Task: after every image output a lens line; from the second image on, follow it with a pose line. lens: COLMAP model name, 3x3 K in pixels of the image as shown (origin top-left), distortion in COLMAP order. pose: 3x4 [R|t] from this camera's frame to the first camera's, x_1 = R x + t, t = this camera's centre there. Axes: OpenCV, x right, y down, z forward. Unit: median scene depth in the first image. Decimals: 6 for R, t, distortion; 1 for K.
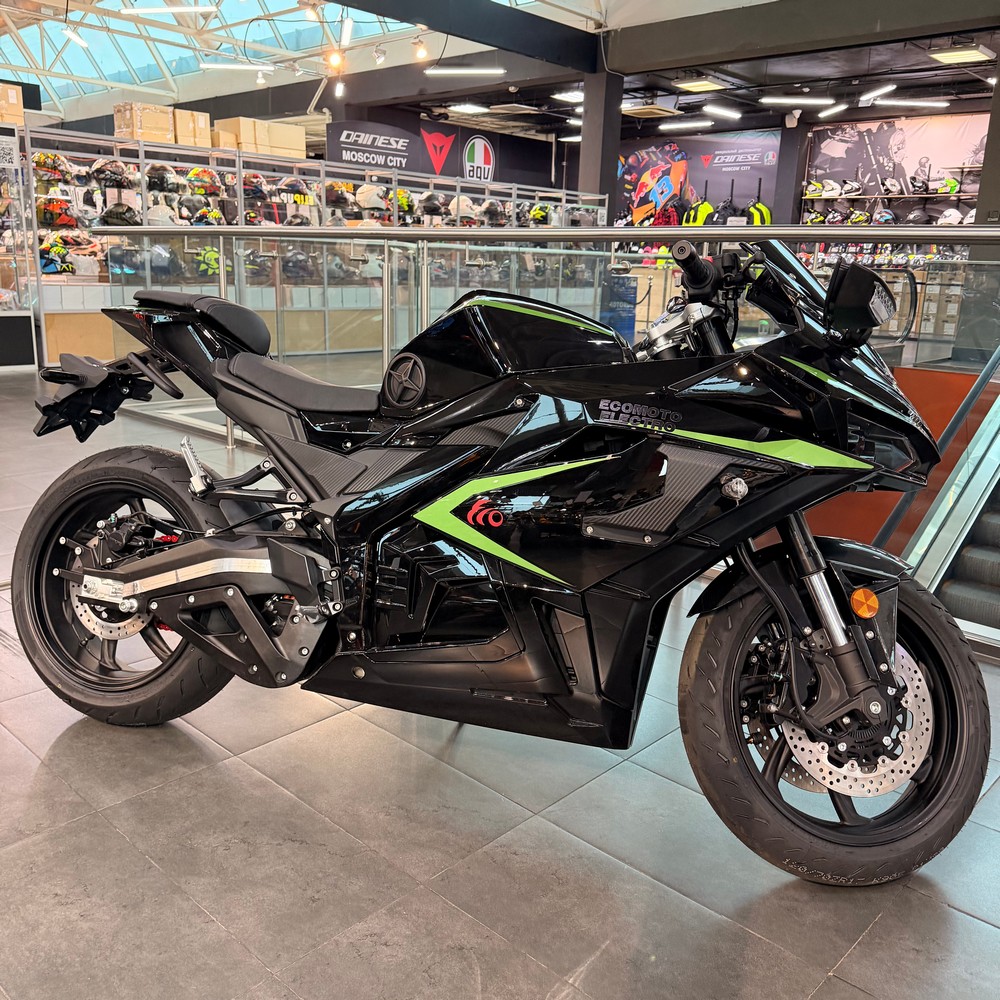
lens RADIAL K [[948.3, 0, 471.8], [0, 948.3, 499.9], [0, 0, 1]] dist [0.185942, -0.381018]
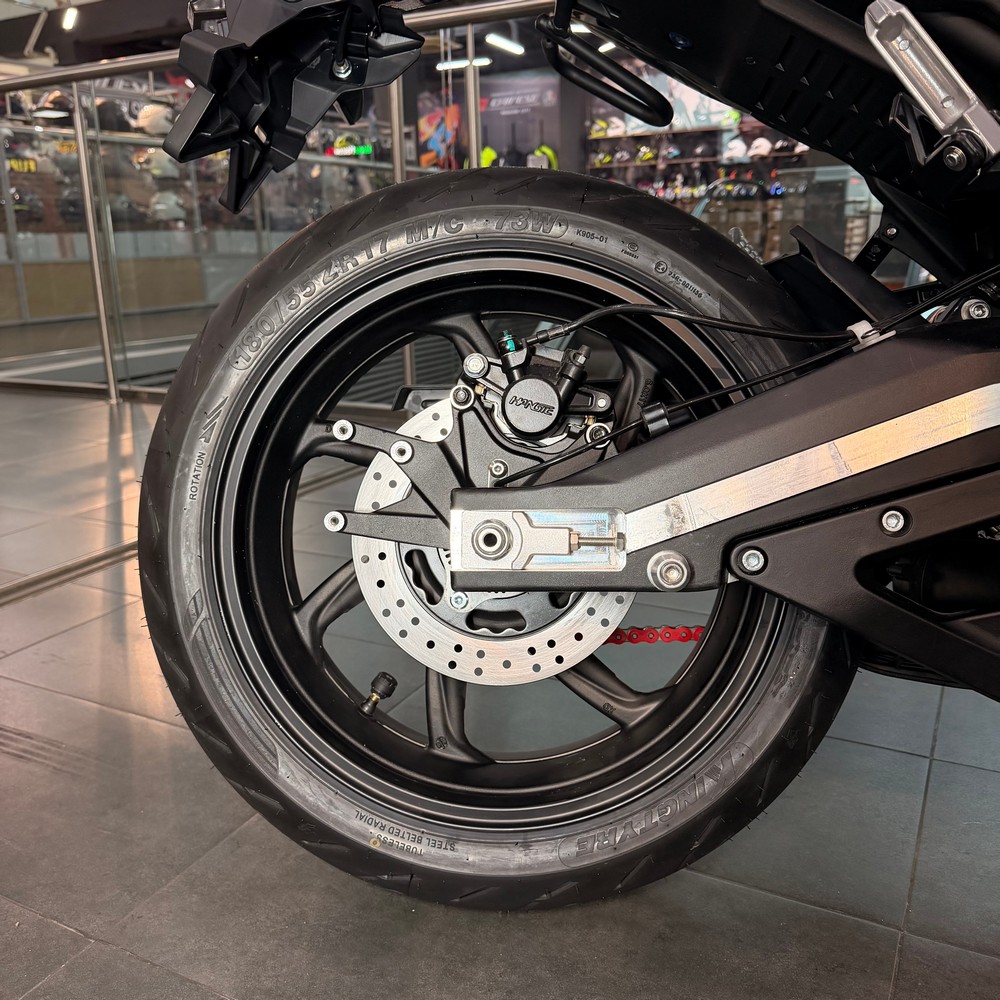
lens RADIAL K [[960.3, 0, 420.4], [0, 960.3, 500.9], [0, 0, 1]] dist [0.010244, -0.001319]
pose [[0.964069, -0.116898, 0.238551, -0.101319], [0.116948, 0.993039, 0.013996, 0.014129], [-0.238527, 0.014405, 0.971029, 0.139516]]
